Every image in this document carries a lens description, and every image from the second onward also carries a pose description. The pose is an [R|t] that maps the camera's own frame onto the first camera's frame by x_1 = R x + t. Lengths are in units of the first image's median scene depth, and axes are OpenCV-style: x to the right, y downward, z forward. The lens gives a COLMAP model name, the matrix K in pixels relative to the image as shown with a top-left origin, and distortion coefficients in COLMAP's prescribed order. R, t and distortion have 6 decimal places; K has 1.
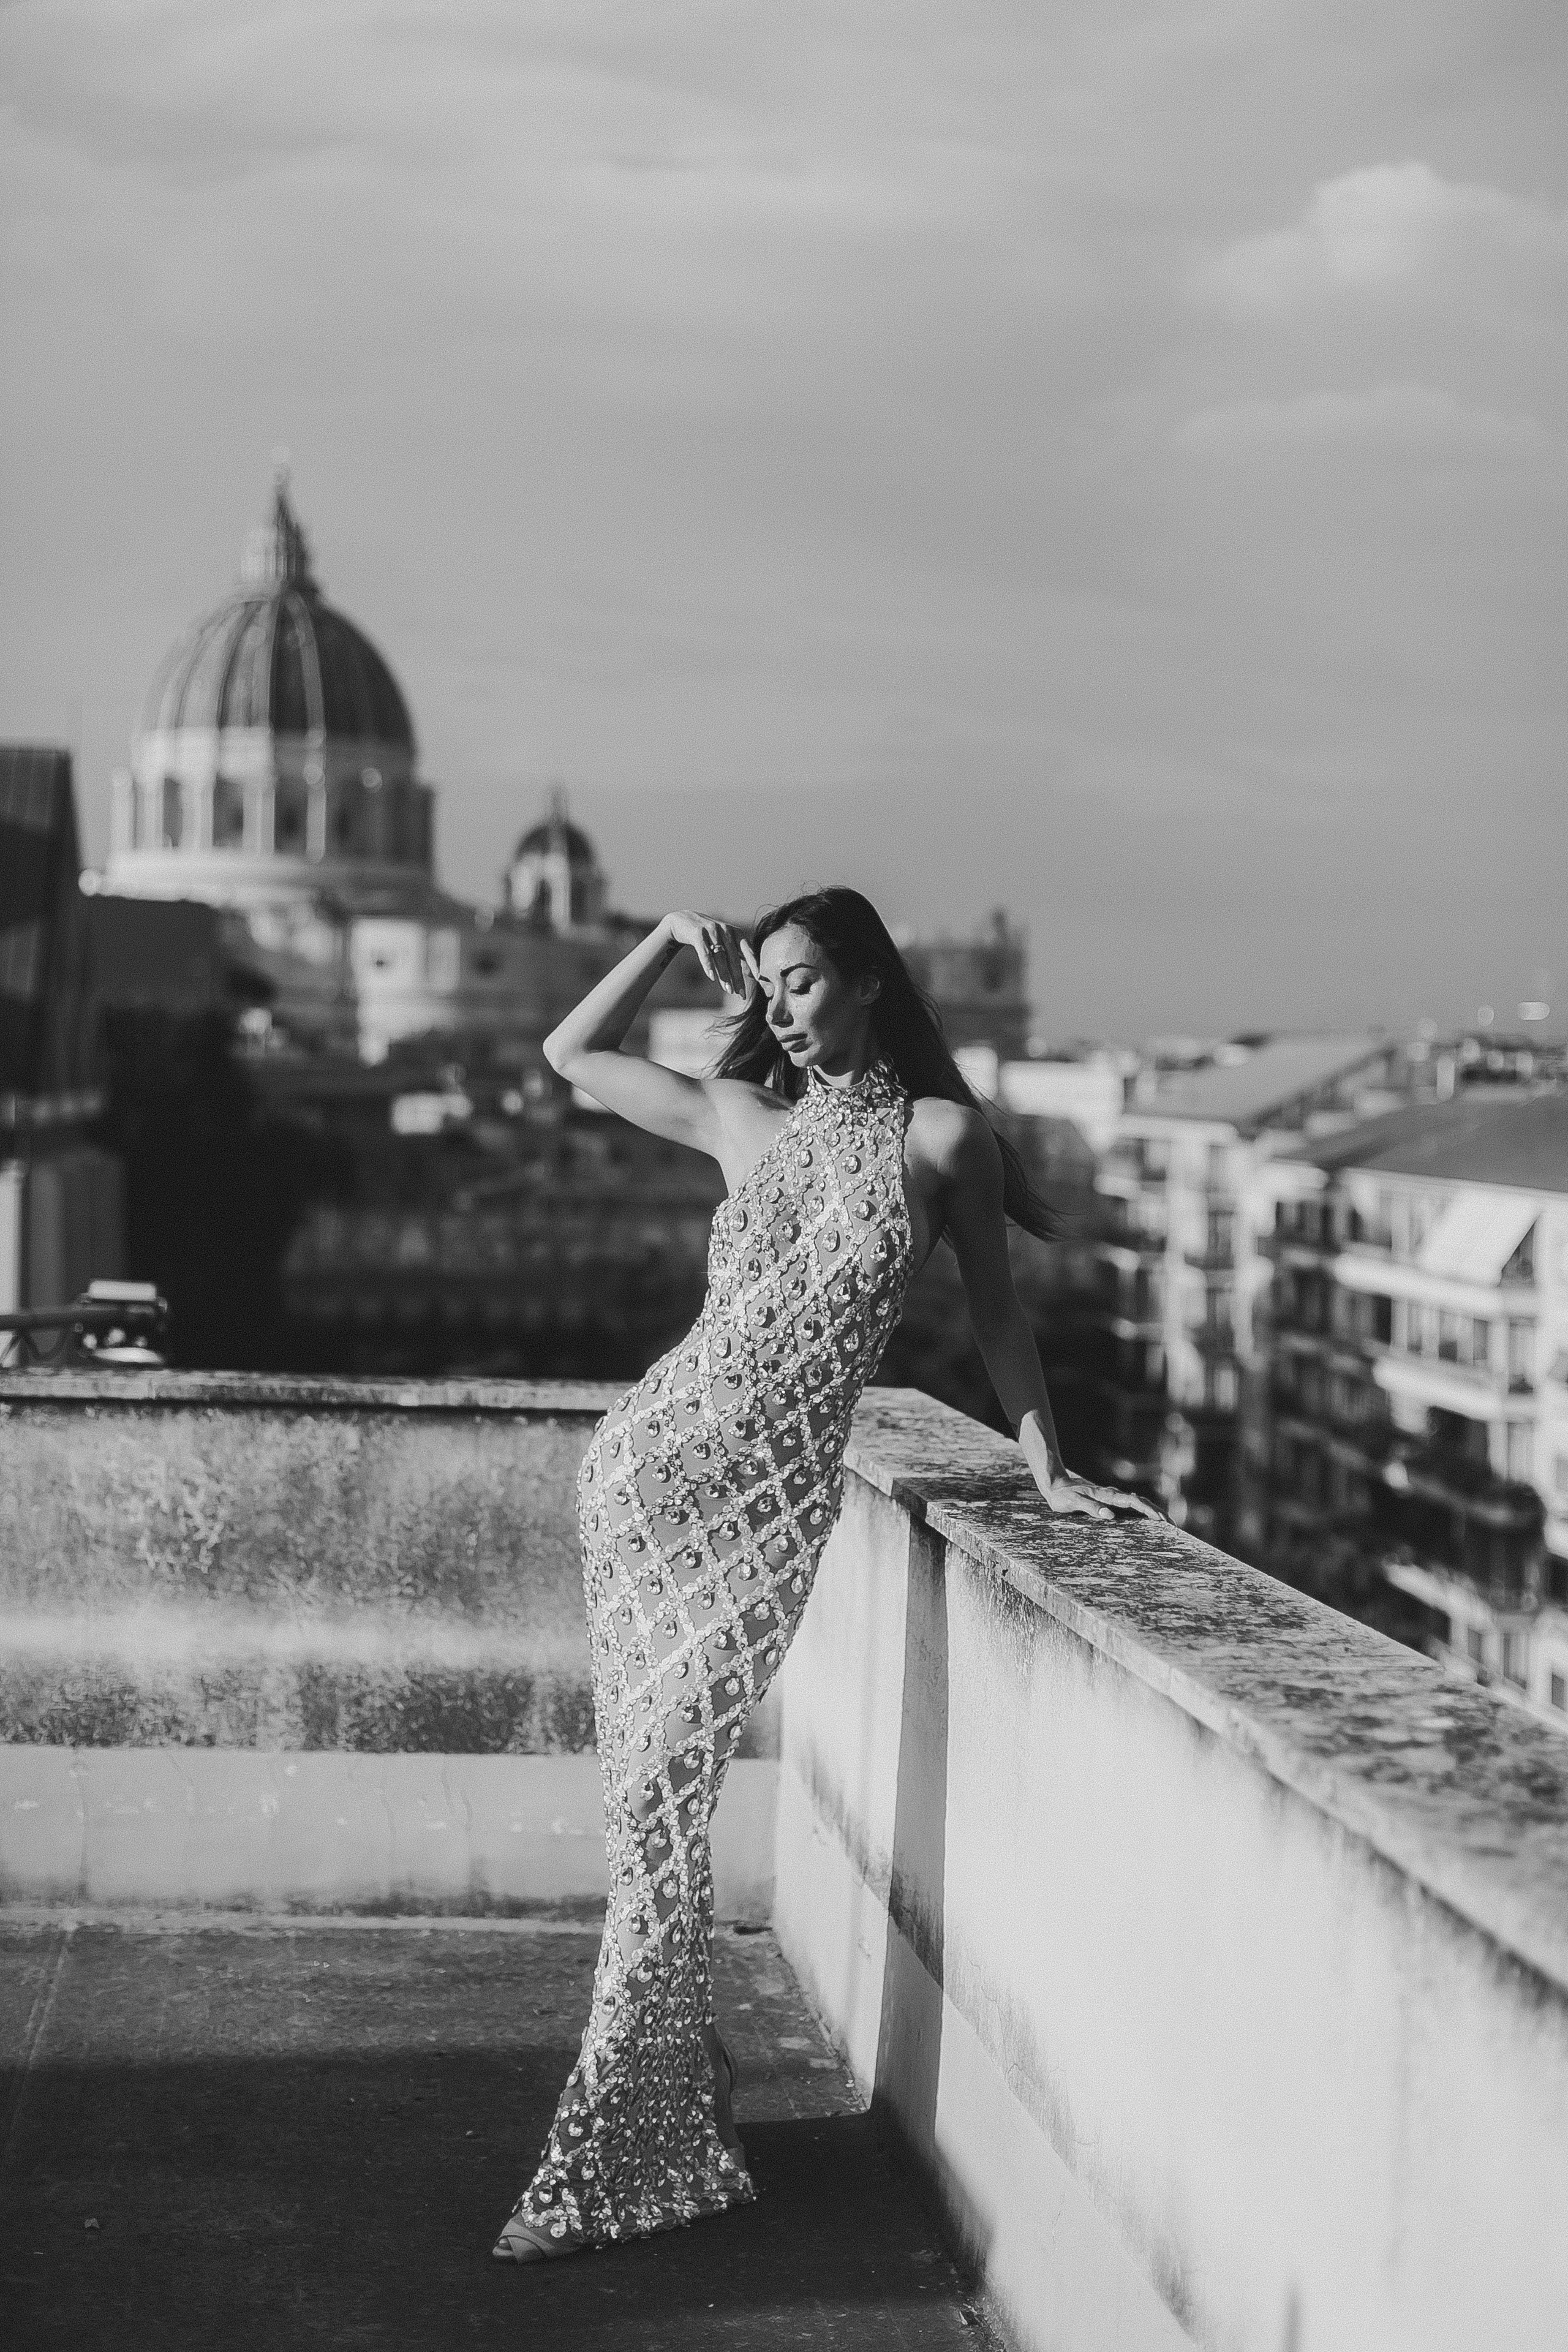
lens RADIAL K [[3210.4, 0, 794.9], [0, 3210.4, 1193.5], [0, 0, 1]] dist [-0.018849, 0.000000]
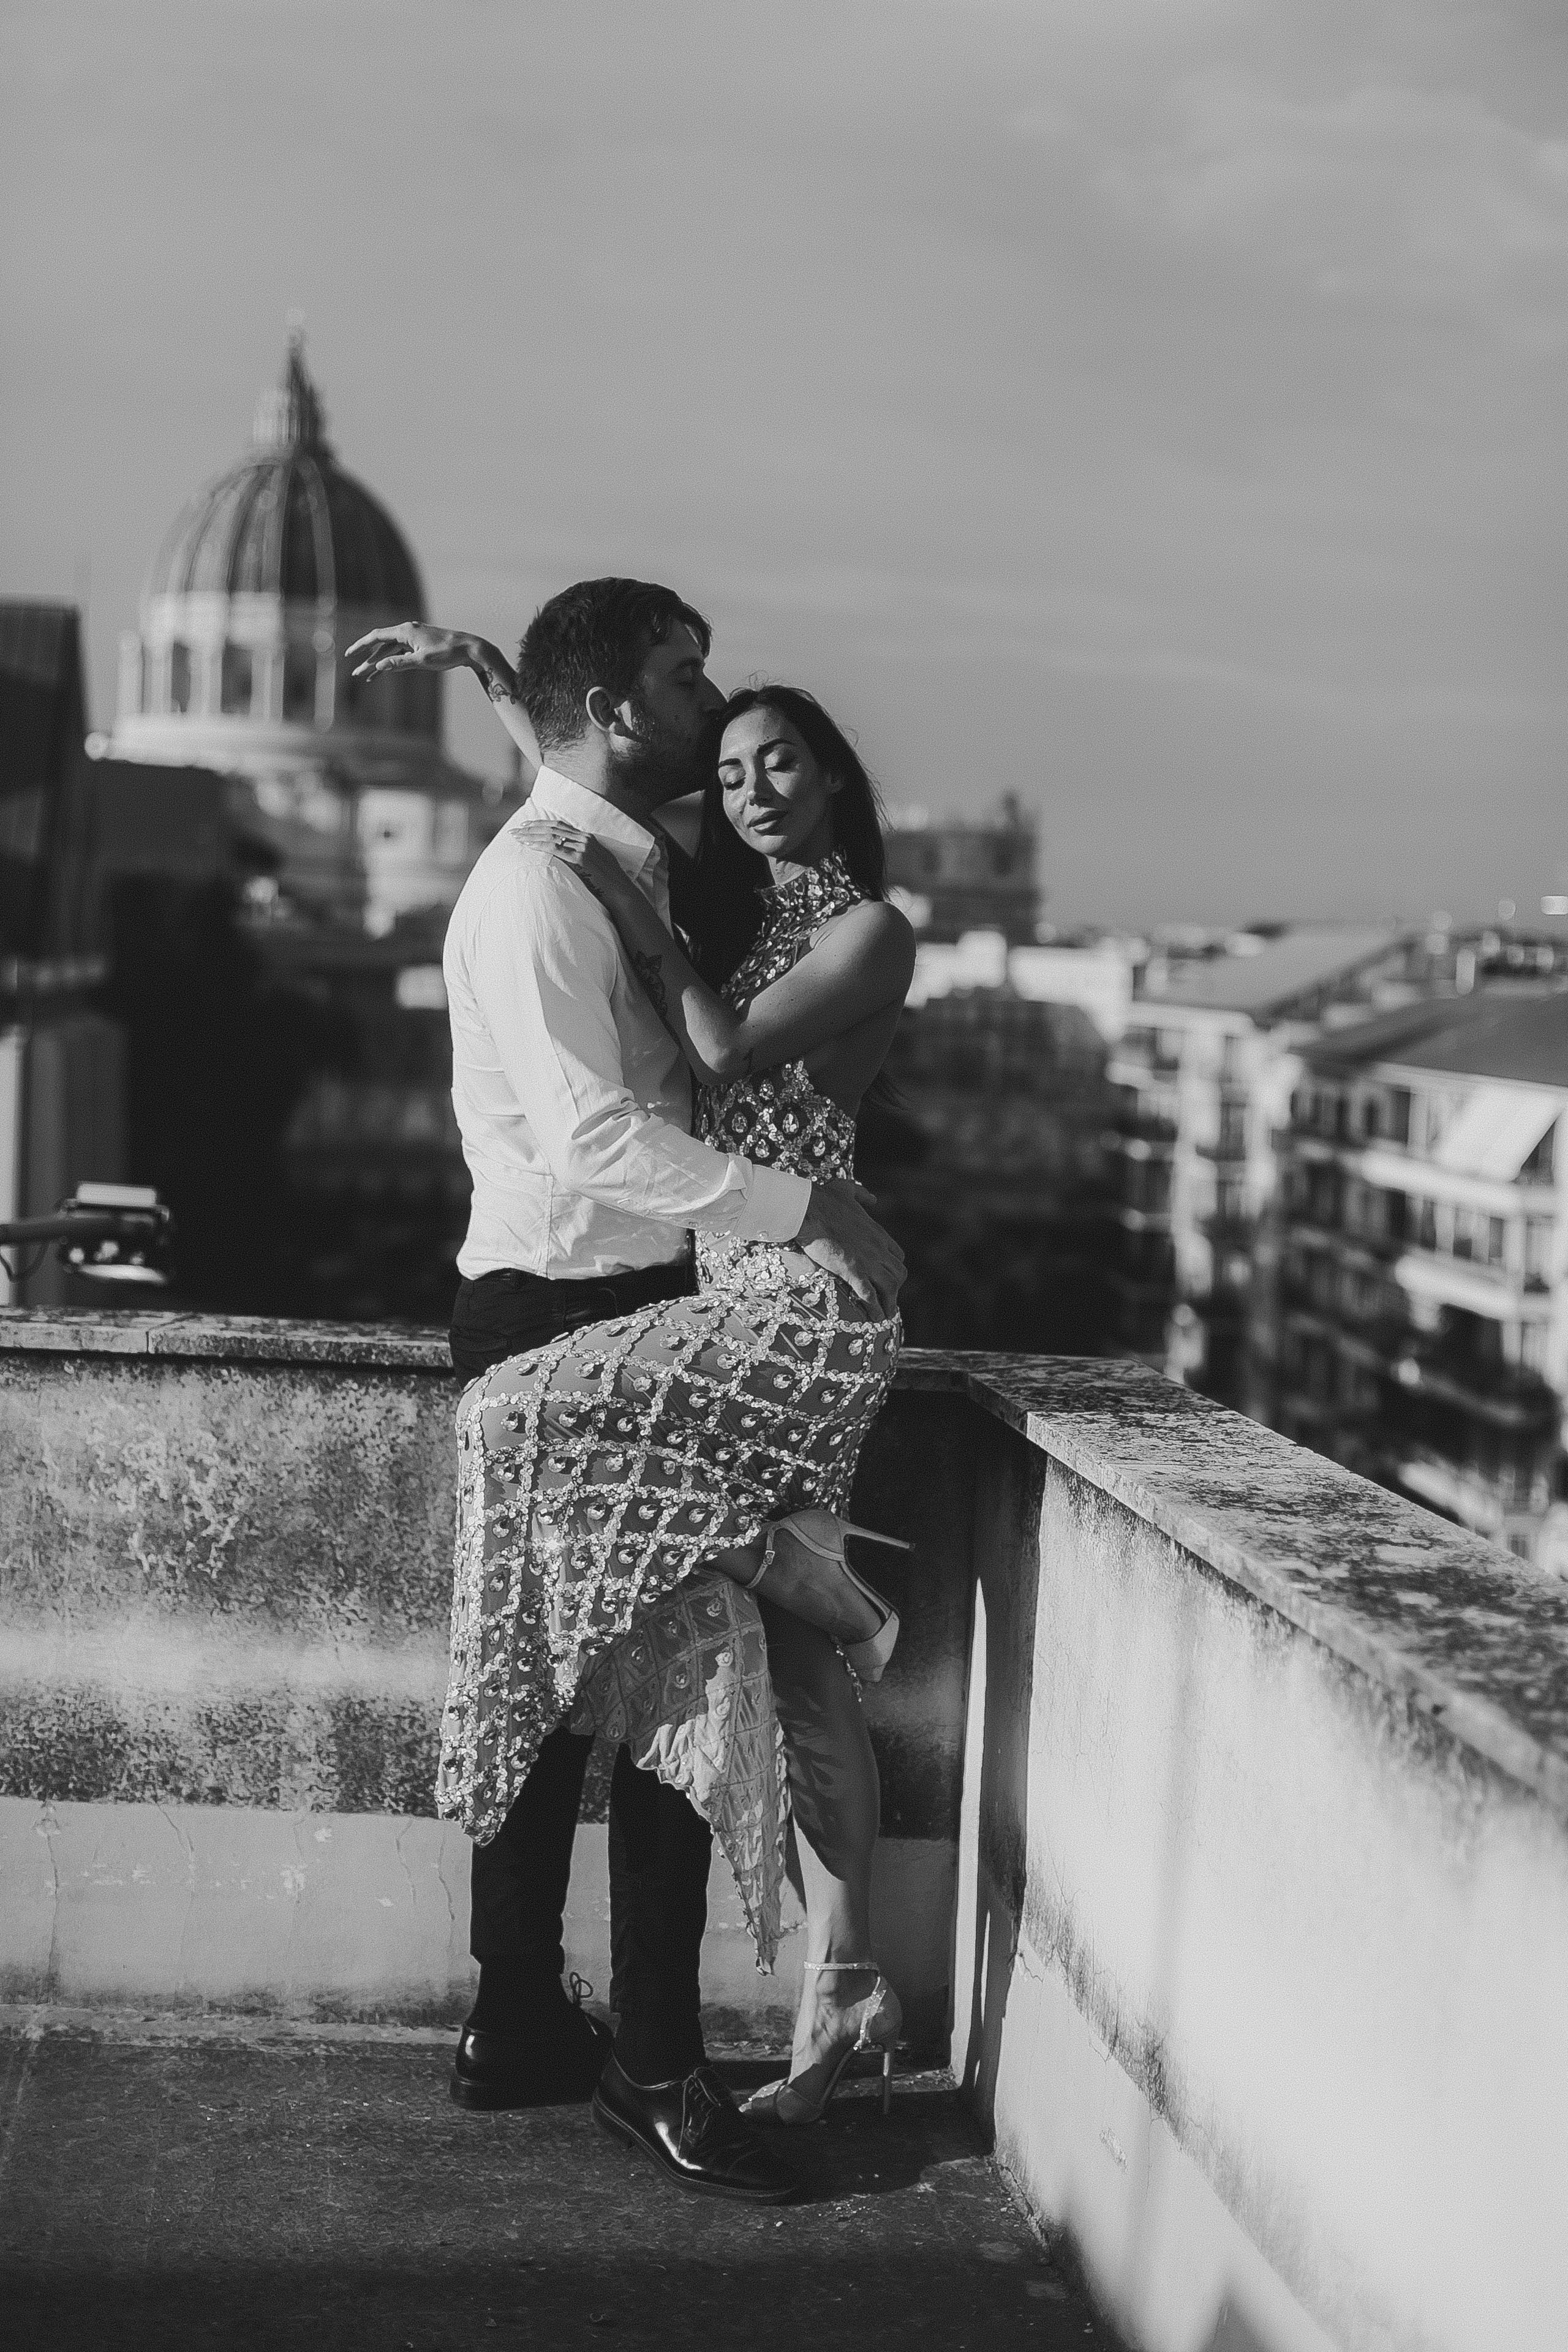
lens RADIAL K [[3210.4, 0, 790.4], [0, 3210.4, 1198.2], [0, 0, 1]] dist [-0.018849, 0.000000]
pose [[0.999776, 0.021093, -0.001509, -0.045736], [-0.021019, 0.999031, 0.038659, -0.006450], [0.002323, -0.038619, 0.999251, 0.230057]]
